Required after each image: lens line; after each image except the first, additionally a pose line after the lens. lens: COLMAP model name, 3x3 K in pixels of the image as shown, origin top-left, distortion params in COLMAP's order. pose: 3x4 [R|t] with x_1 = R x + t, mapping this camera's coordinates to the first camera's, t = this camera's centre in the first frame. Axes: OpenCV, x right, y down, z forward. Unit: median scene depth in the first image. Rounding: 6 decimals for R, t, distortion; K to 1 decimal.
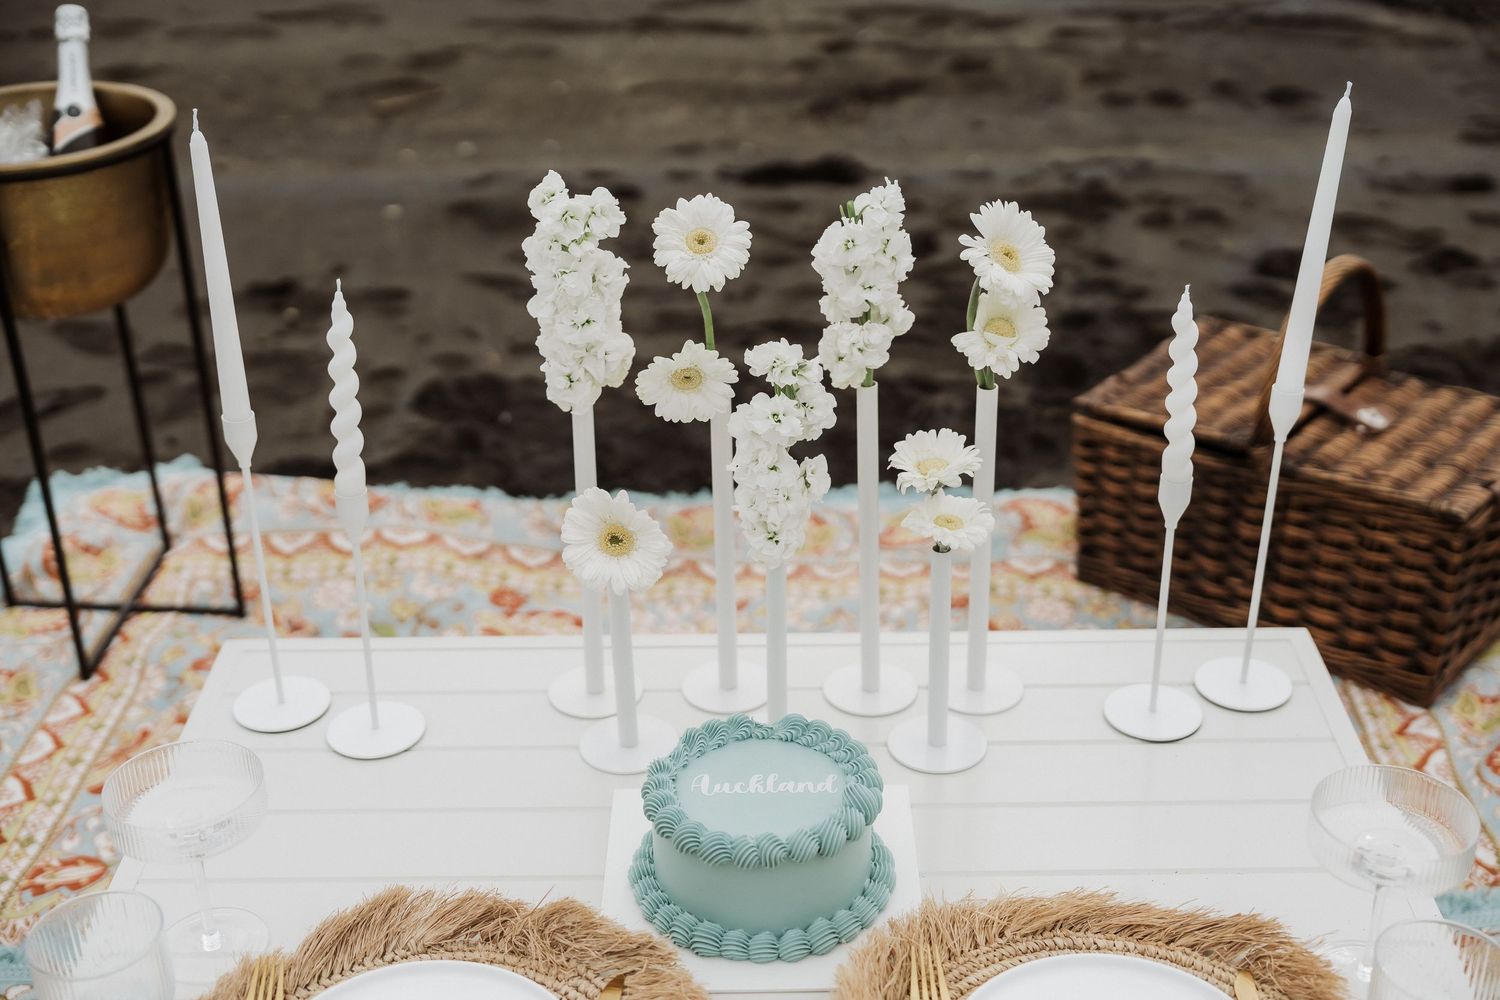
lens RADIAL K [[1842.6, 0, 757.4], [0, 1842.6, 500.8], [0, 0, 1]] dist [0.002583, 0.000000]
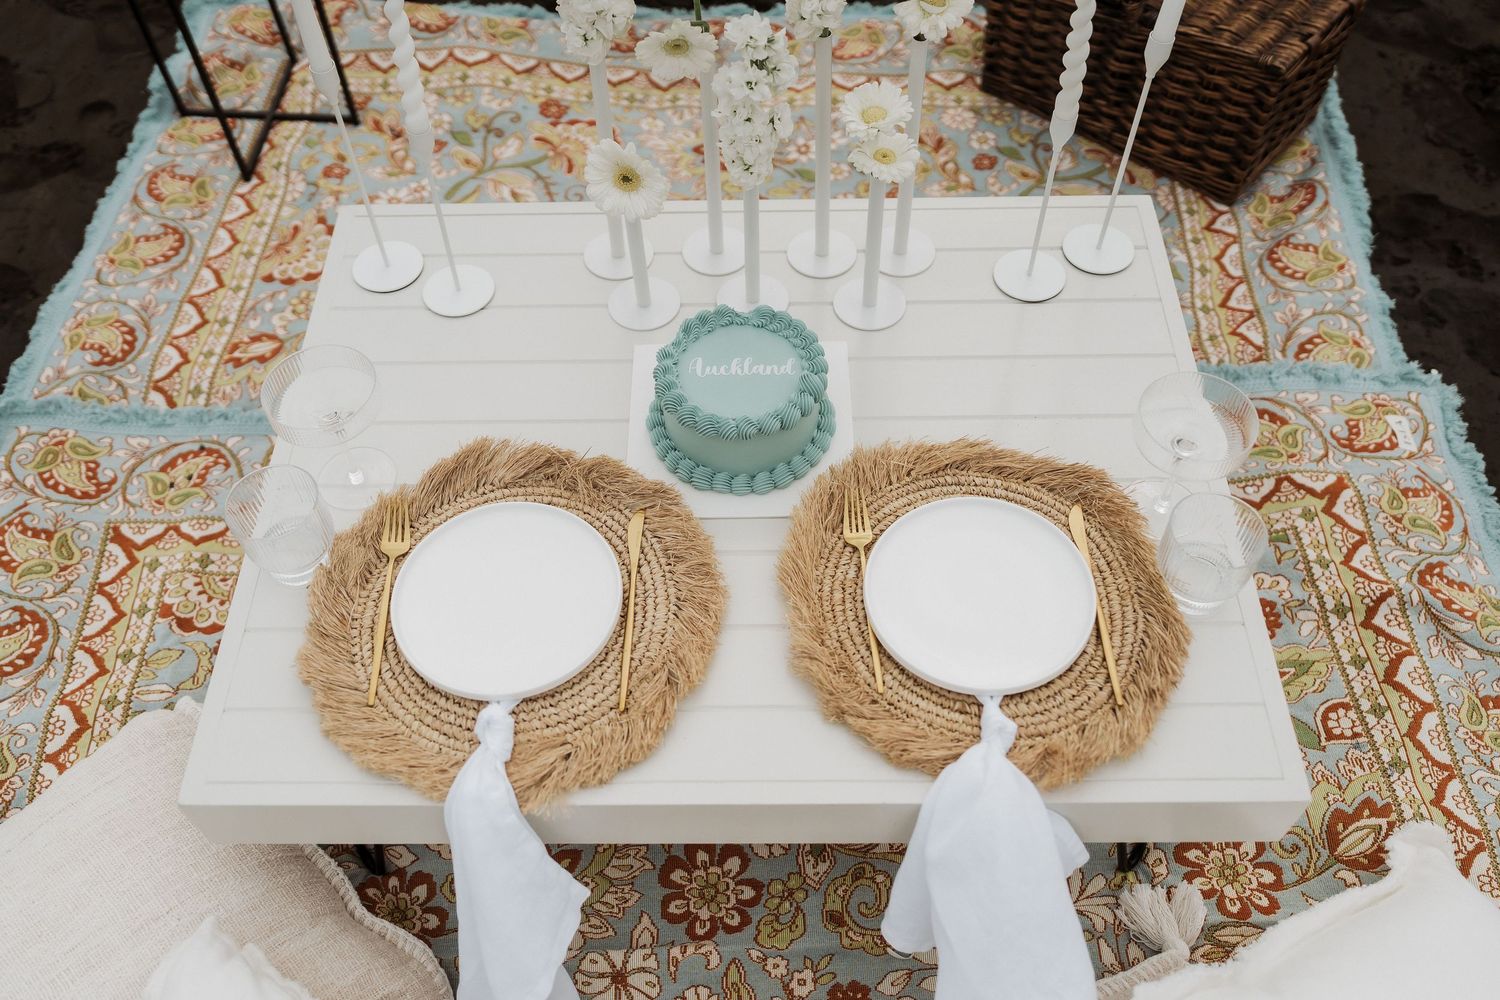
lens RADIAL K [[1261.6, 0, 740.4], [0, 1261.6, 499.4], [0, 0, 1]] dist [-0.003957, -0.011293]
pose [[0.999979, -0.003983, -0.005173, 0.004904], [0.005827, 0.901859, 0.431990, -0.113110], [0.002944, -0.432011, 0.901863, 0.074300]]
